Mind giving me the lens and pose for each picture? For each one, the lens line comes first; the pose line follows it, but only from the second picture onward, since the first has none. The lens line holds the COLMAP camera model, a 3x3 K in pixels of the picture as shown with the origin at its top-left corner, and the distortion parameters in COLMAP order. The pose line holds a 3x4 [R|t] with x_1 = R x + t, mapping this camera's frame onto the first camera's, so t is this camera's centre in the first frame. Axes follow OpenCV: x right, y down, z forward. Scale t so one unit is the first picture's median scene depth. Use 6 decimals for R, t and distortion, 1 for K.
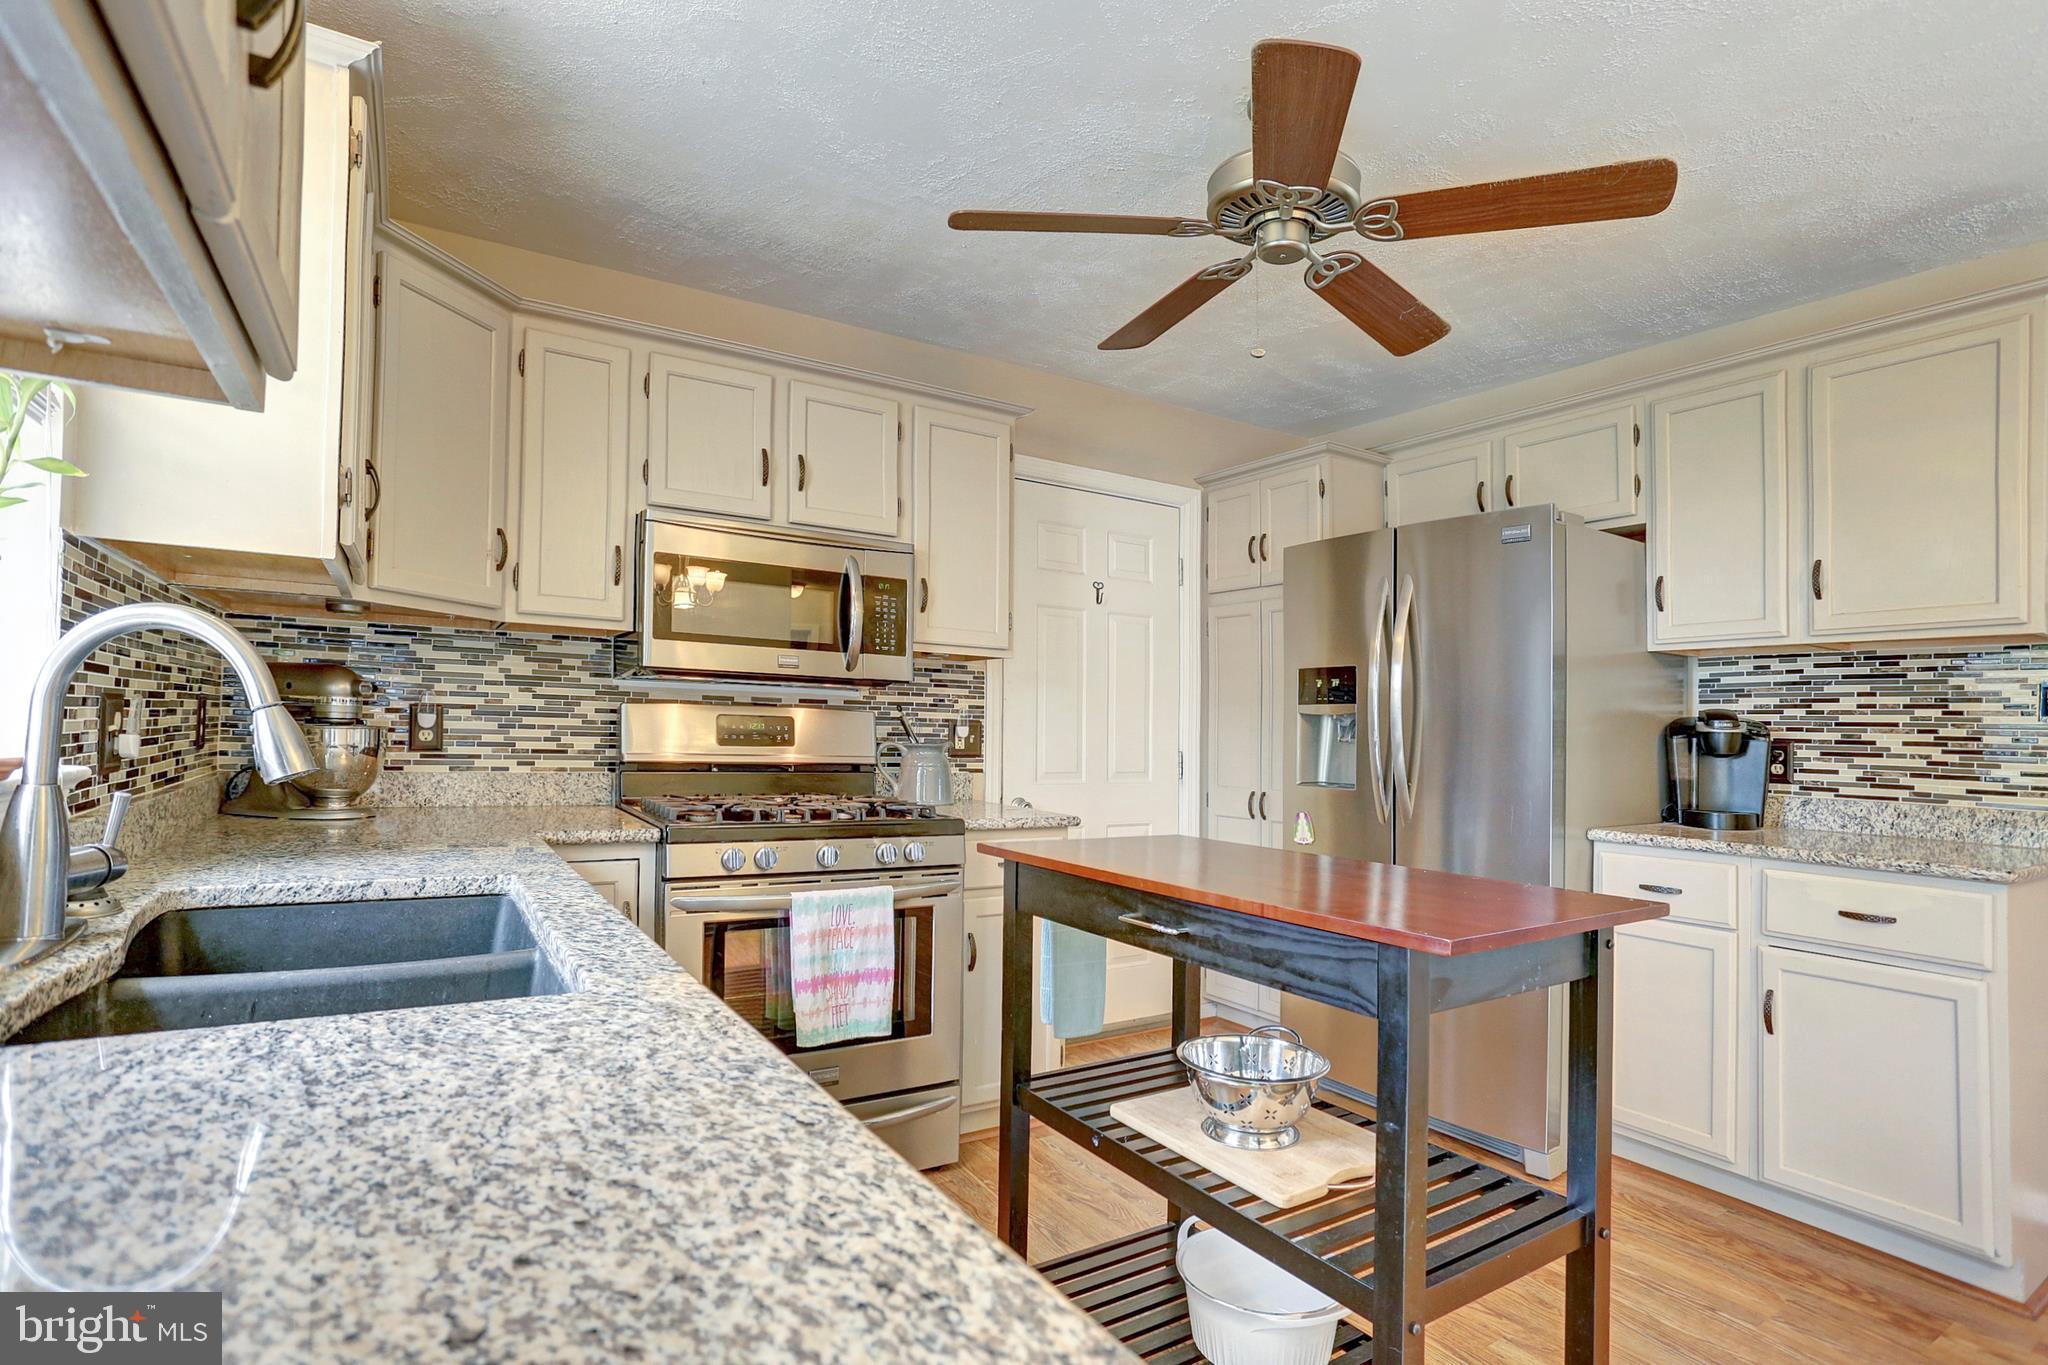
lens RADIAL K [[1003.7, 0, 1025.2], [0, 1003.7, 678.3], [0, 0, 1]] dist [-0.085973, 0.037549]
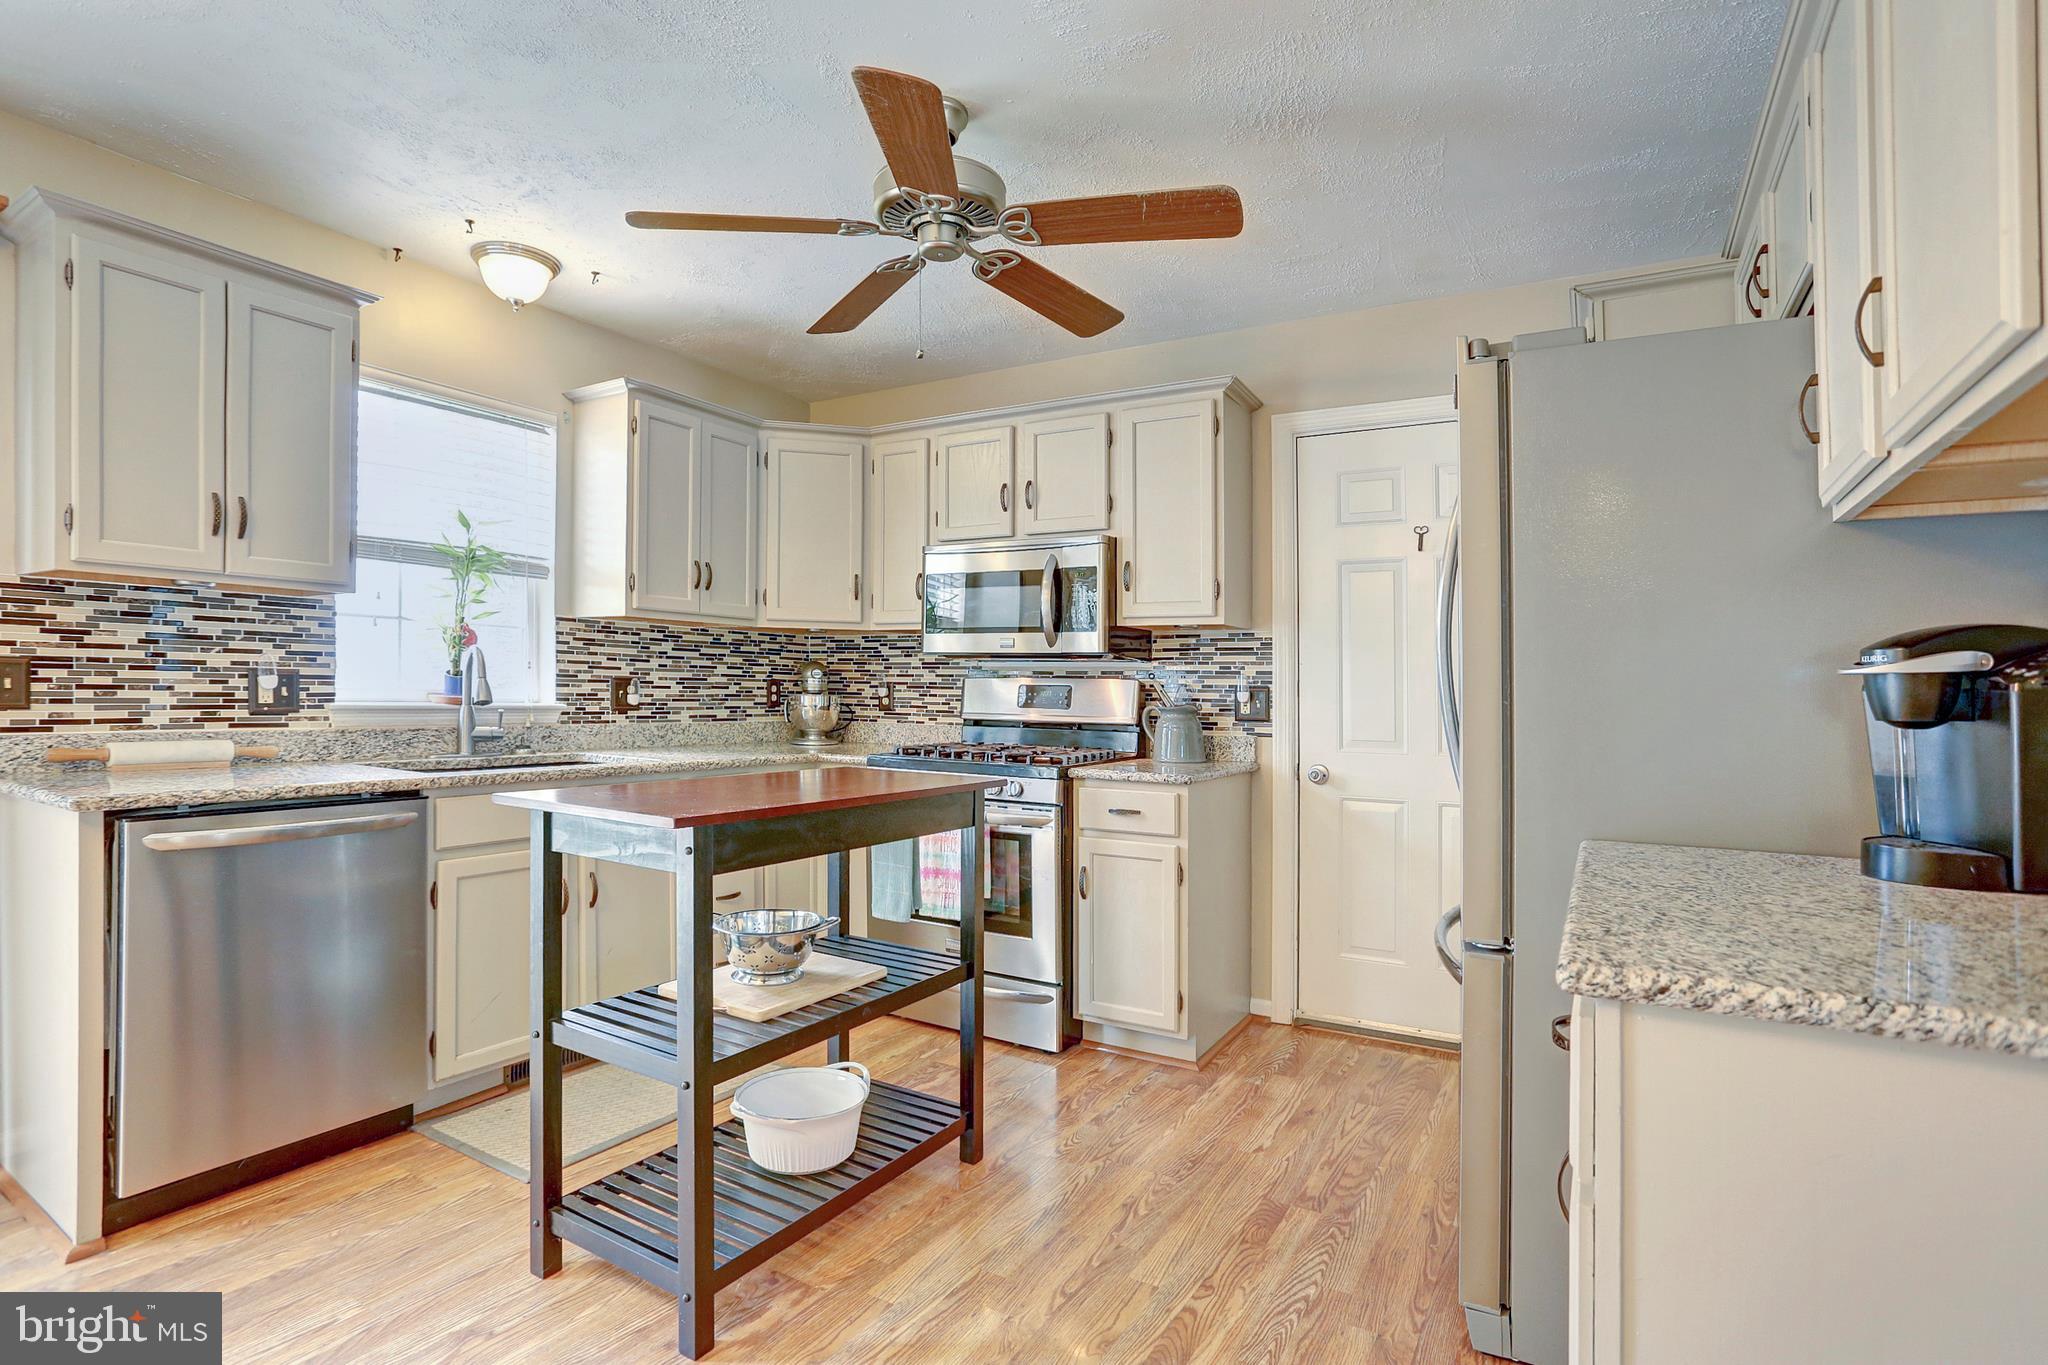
lens RADIAL K [[1003.7, 0, 1025.2], [0, 1003.7, 678.3], [0, 0, 1]] dist [-0.085973, 0.037549]
pose [[0.454231, -0.028263, -0.890435, 0.962643], [0.041033, 0.999100, -0.010781, 0.045494], [0.889938, -0.031640, 0.454982, 0.417332]]
